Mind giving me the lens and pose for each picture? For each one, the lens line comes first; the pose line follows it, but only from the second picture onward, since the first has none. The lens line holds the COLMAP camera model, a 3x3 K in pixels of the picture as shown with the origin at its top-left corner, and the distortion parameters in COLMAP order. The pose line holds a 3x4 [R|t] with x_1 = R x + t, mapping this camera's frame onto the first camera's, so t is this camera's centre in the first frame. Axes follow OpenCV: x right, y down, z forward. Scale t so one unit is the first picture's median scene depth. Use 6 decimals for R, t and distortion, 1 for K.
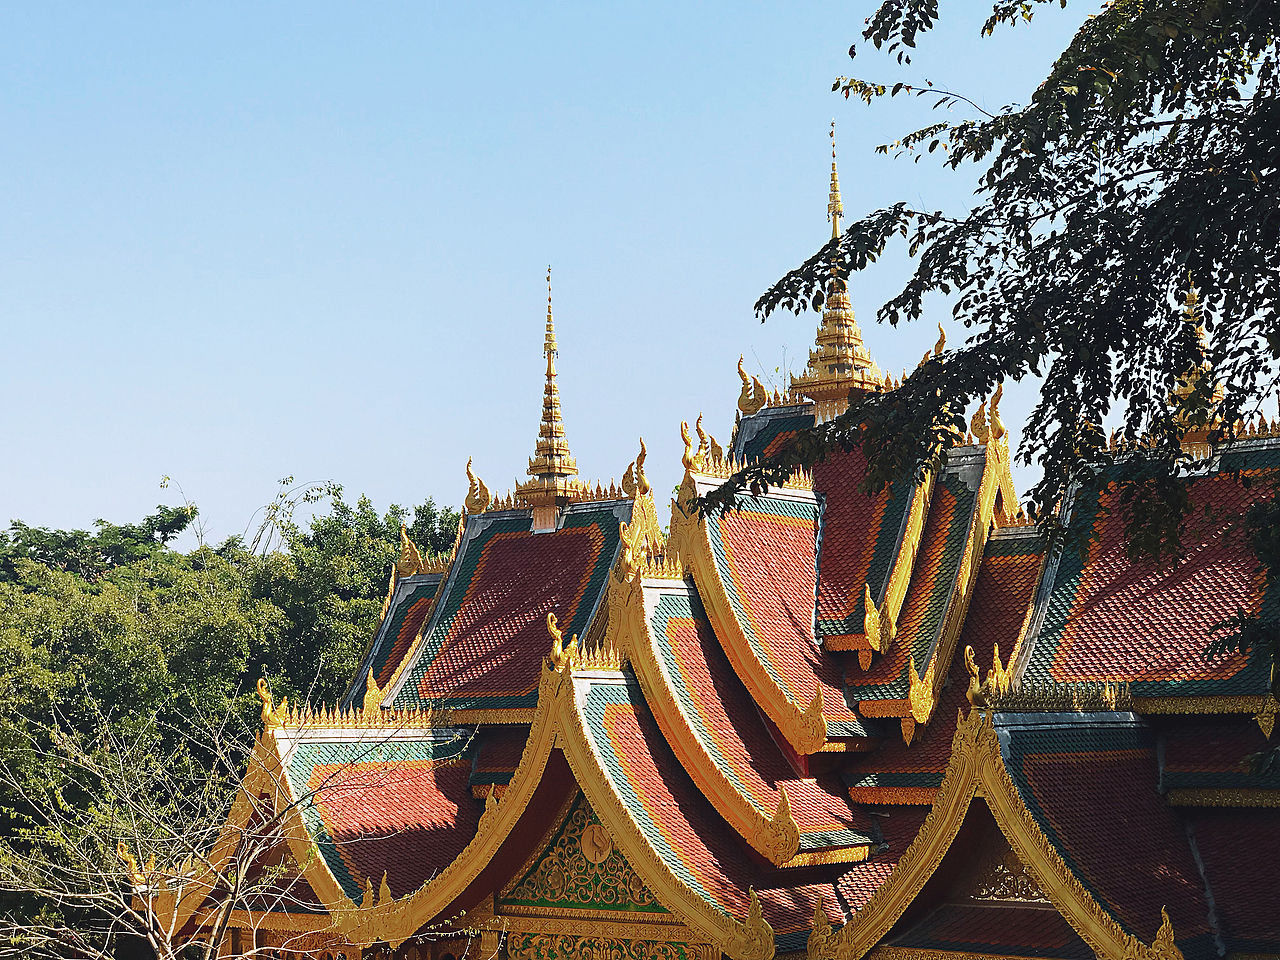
lens RADIAL K [[2132.4, 0, 640.0], [0, 2132.4, 480.0], [0, 0, 1]] dist [-0.077153, 1.618026]
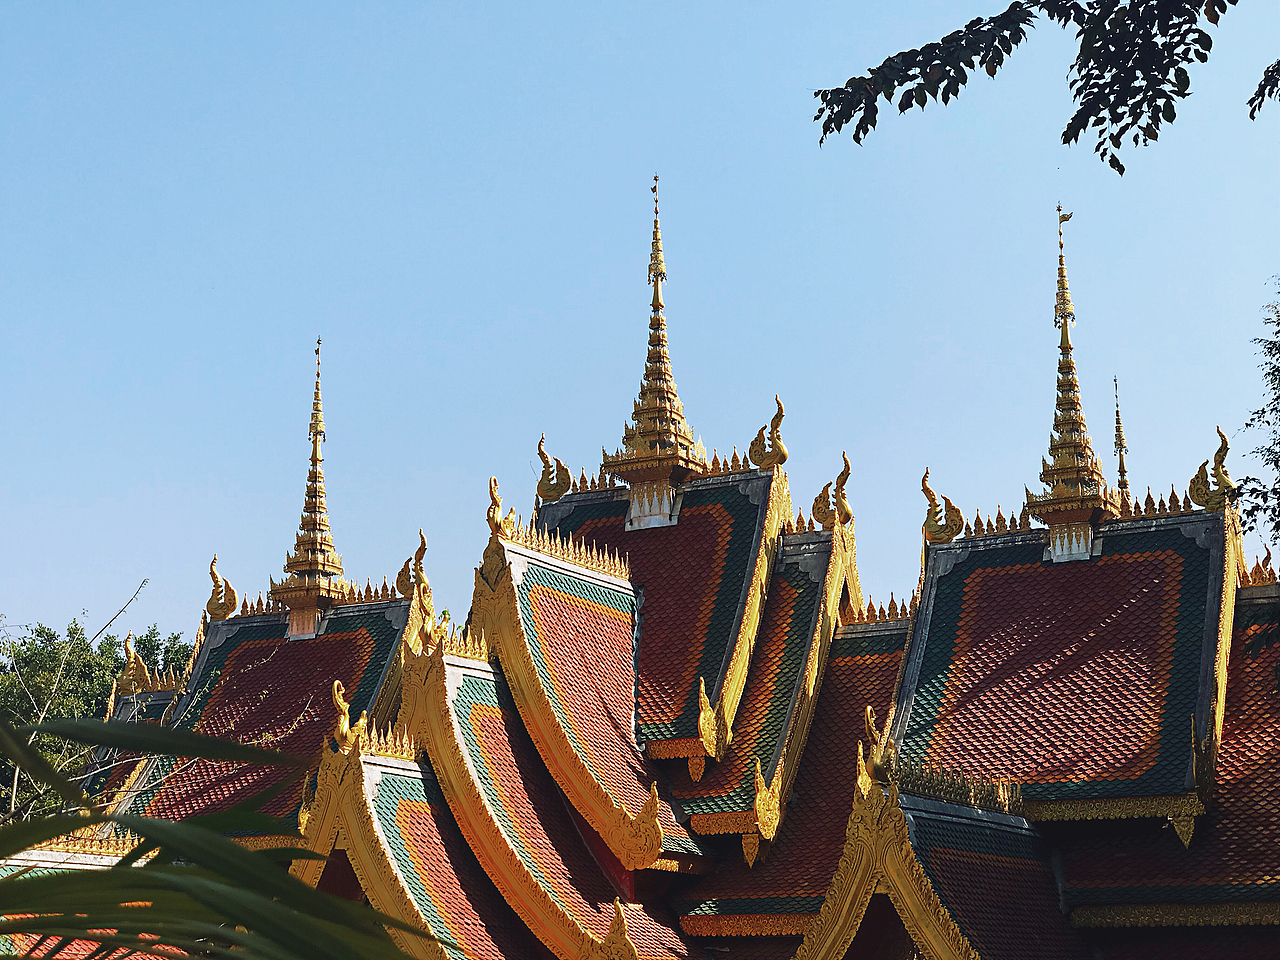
lens RADIAL K [[2132.4, 0, 640.0], [0, 2132.4, 480.0], [0, 0, 1]] dist [-0.077153, 1.618026]
pose [[0.989220, 0.040865, 0.140621, -0.041782], [-0.024127, 0.992633, -0.118736, 0.074397], [-0.144437, 0.114064, 0.982918, 0.163905]]
